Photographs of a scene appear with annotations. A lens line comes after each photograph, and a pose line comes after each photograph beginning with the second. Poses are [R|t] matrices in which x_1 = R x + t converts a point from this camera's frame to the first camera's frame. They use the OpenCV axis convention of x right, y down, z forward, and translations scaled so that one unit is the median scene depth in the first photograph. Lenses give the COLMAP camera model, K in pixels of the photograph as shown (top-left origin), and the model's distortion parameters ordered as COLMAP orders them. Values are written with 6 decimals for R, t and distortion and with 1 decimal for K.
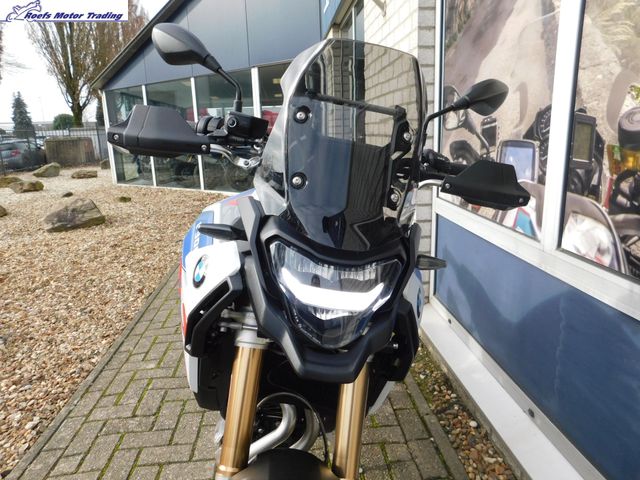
lens RADIAL K [[447.0, 0, 319.8], [0, 447.0, 240.6], [0, 0, 1]] dist [-0.021180, 0.015520]
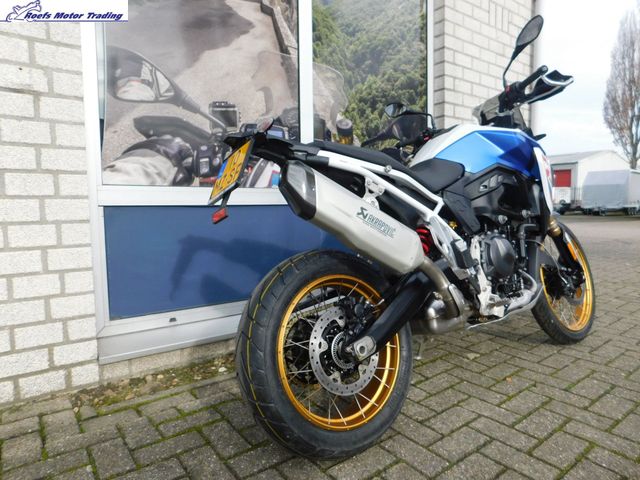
lens RADIAL K [[424.9, 0, 320.0], [0, 424.9, 237.4], [0, 0, 1]] dist [-0.010761, -0.000467]
pose [[-0.541177, -0.028830, 0.840414, -0.930657], [0.233424, 0.954986, 0.183071, -0.098529], [-0.807862, 0.295247, -0.510087, 1.882895]]
